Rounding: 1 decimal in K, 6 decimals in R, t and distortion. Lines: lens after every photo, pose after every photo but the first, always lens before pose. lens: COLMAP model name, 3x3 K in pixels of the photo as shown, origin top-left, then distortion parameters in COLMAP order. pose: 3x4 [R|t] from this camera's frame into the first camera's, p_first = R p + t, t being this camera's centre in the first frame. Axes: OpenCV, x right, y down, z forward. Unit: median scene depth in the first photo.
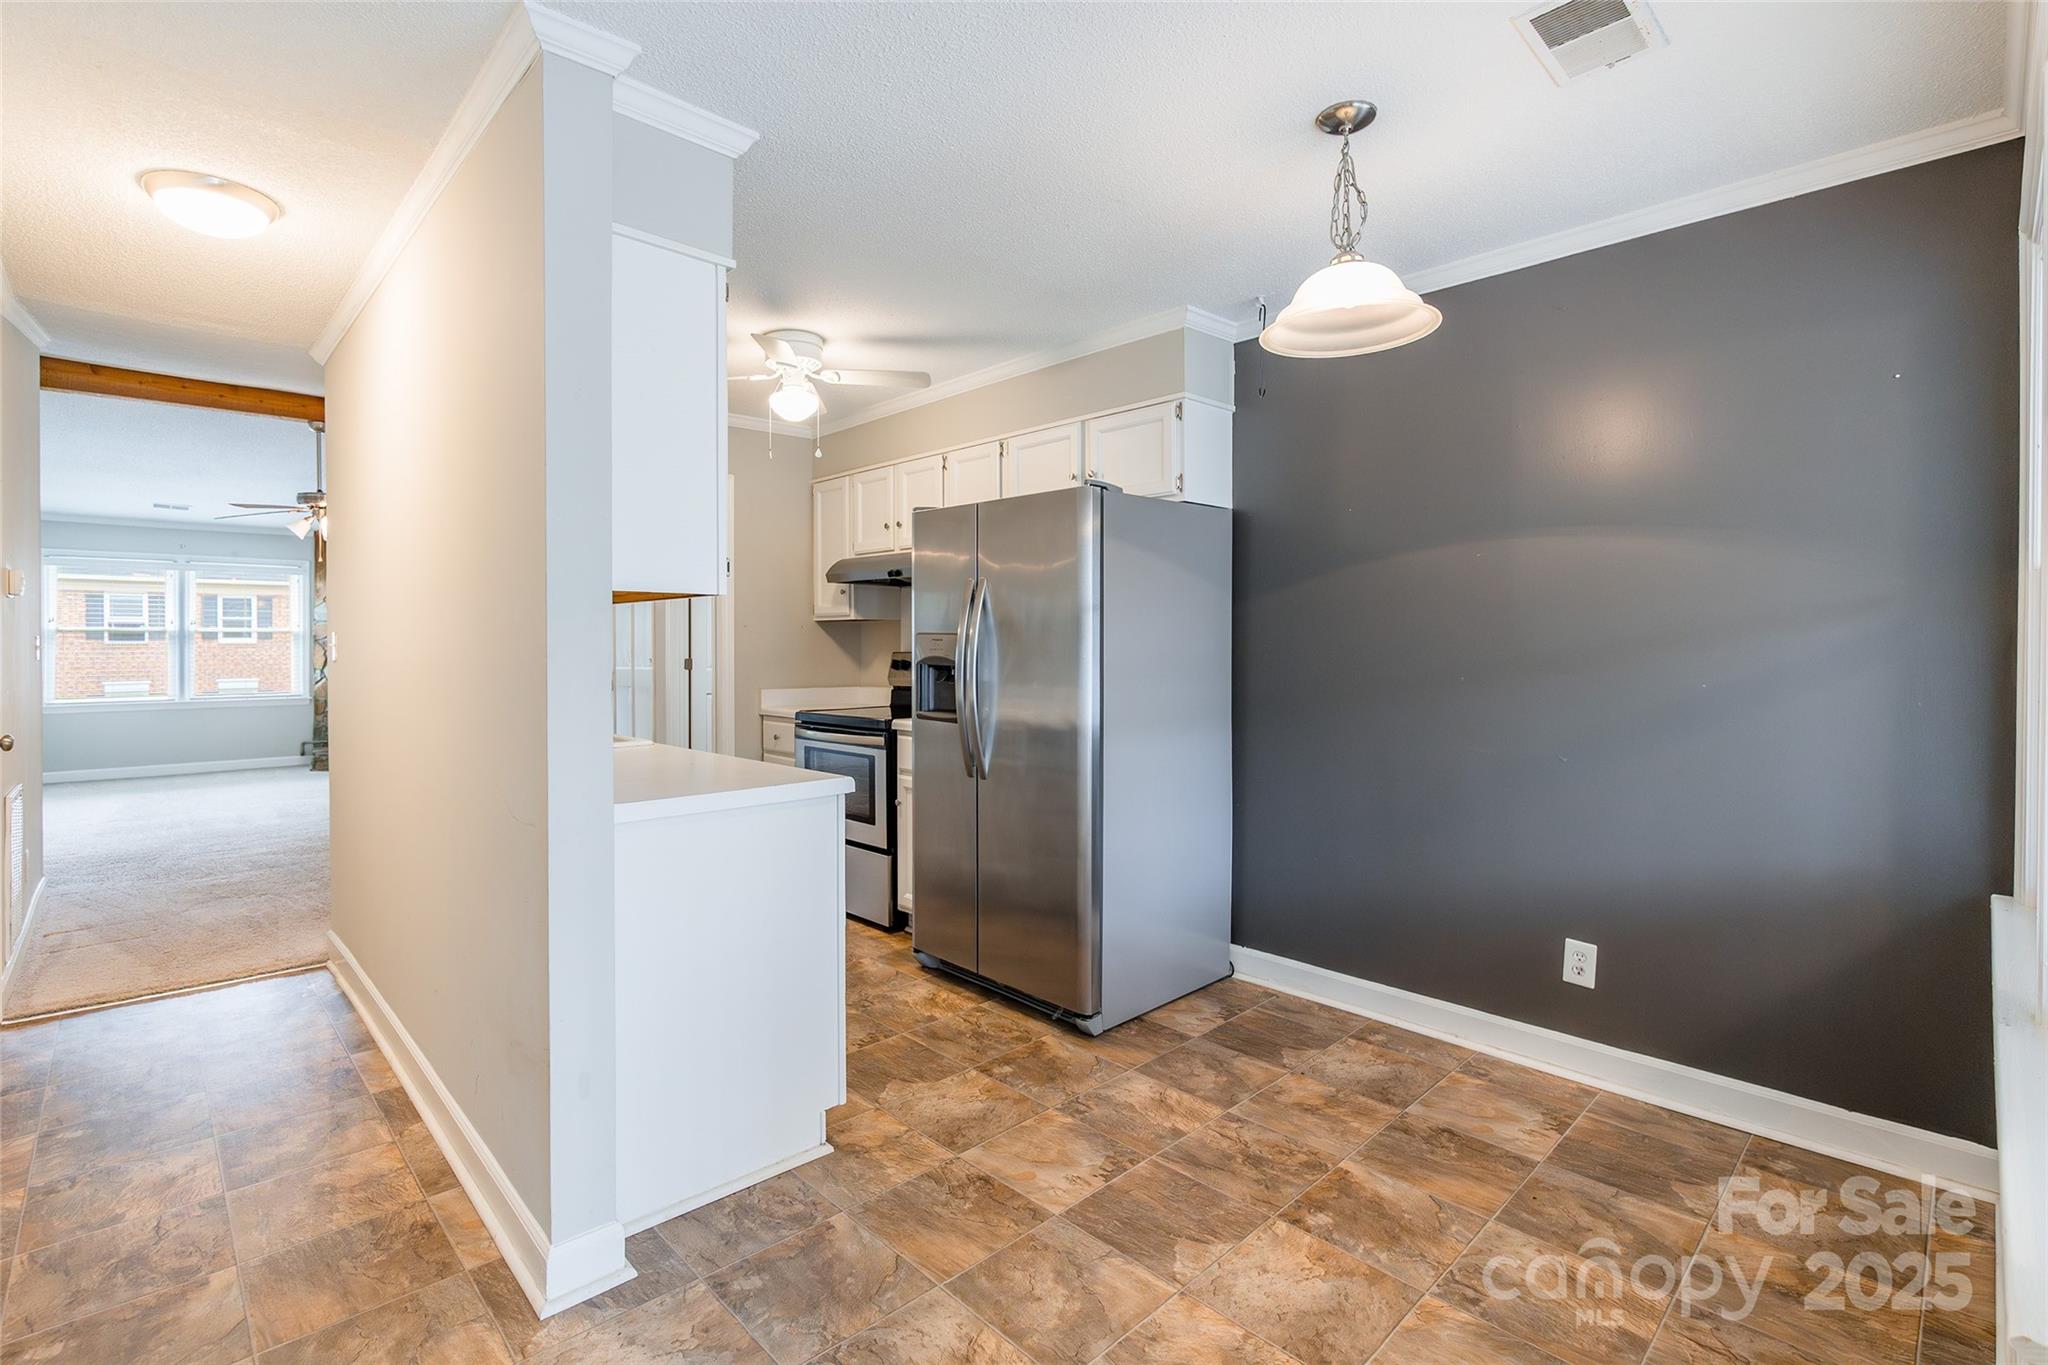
lens RADIAL K [[952.3, 0, 999.8], [0, 952.3, 640.4], [0, 0, 1]] dist [-0.015562, 0.001918]
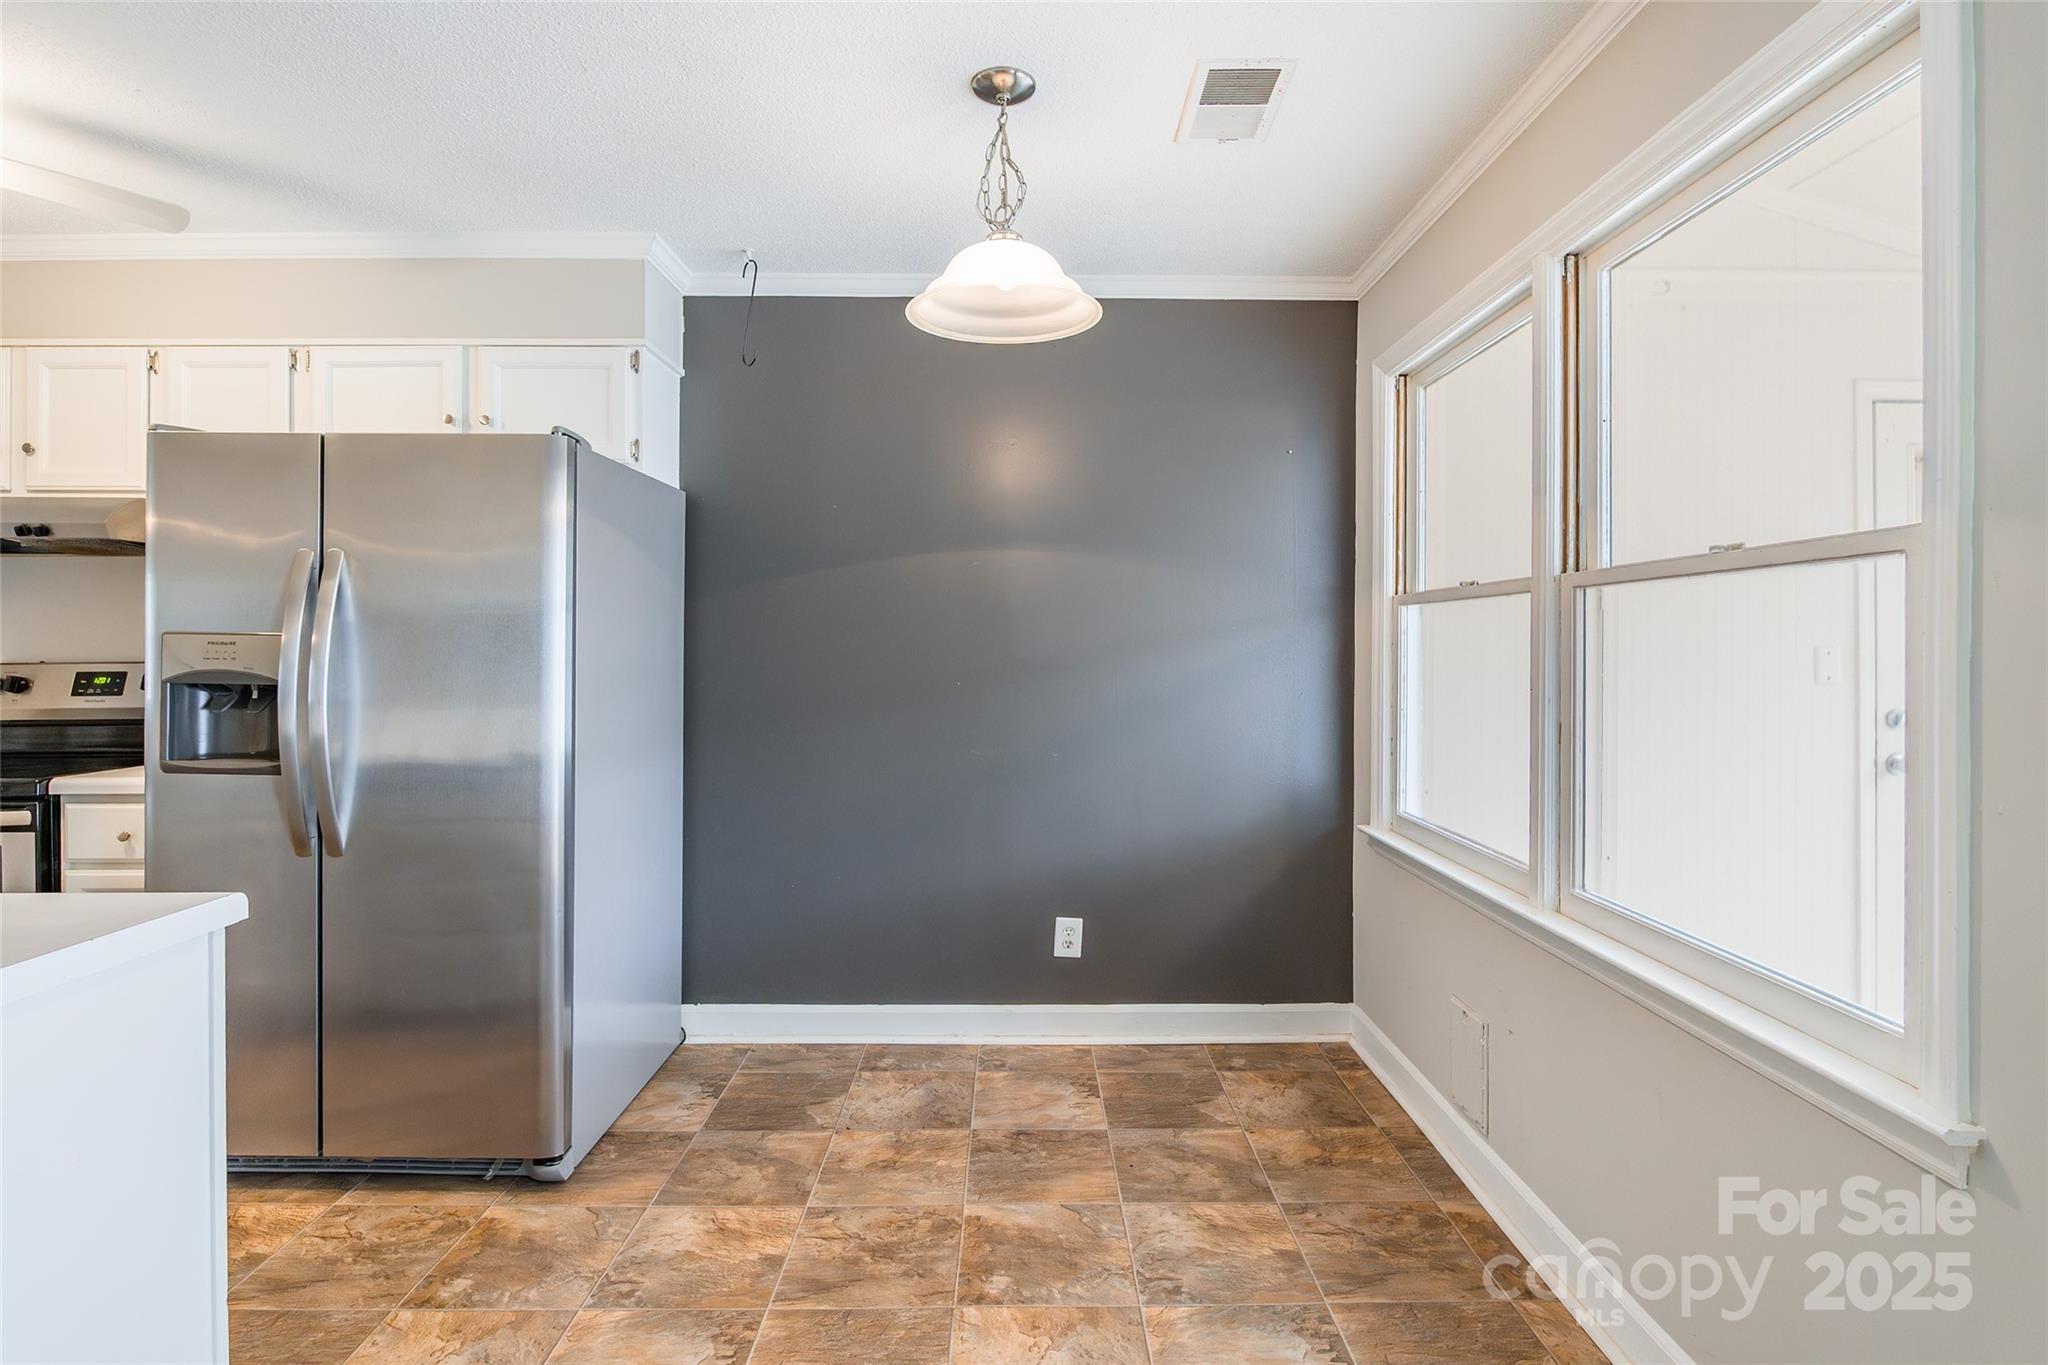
lens RADIAL K [[952.3, 0, 1040.8], [0, 952.3, 642.0], [0, 0, 1]] dist [-0.015562, 0.001918]
pose [[0.667035, 0.005201, 0.745008, -0.221699], [-0.002323, 0.999985, -0.004901, 0.000528], [-0.745022, 0.001539, 0.667038, 0.256045]]
